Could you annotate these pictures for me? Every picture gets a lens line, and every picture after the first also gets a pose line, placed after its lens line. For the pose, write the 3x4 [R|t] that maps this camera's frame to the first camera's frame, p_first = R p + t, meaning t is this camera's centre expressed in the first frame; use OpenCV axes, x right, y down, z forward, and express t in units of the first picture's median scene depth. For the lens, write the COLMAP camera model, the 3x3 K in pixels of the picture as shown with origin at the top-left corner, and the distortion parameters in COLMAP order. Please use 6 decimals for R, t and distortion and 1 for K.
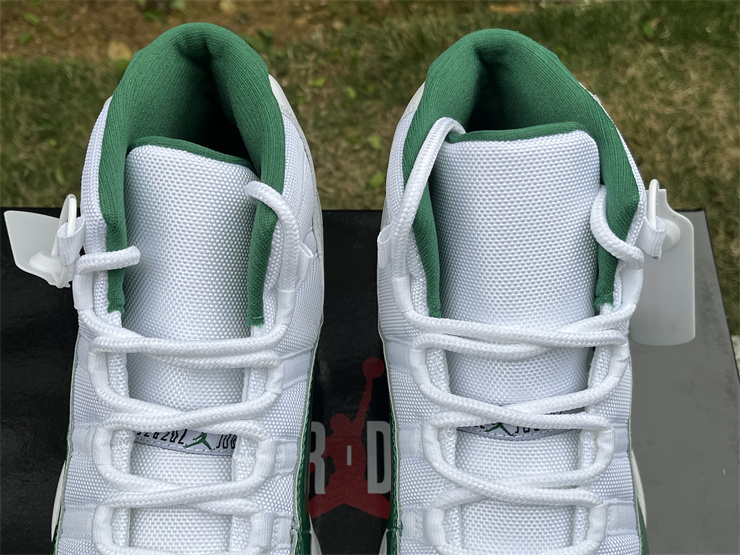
lens RADIAL K [[878.7, 0, 370.0], [0, 878.7, 277.5], [0, 0, 1]] dist [0.010083, -0.172259]
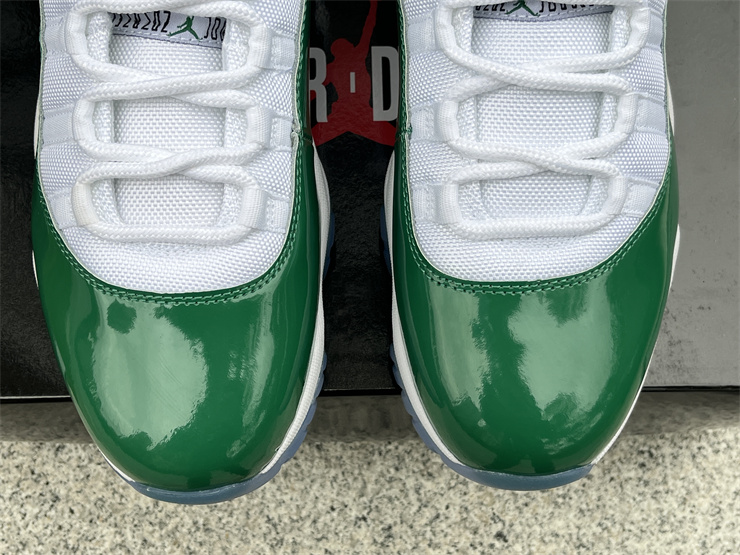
lens RADIAL K [[878.7, 0, 370.0], [0, 878.7, 277.5], [0, 0, 1]] dist [0.010083, -0.172259]
pose [[0.999925, -0.011977, -0.002529, -0.006853], [0.012219, 0.964292, 0.264560, 0.197857], [-0.000730, -0.264571, 0.964366, 0.074043]]
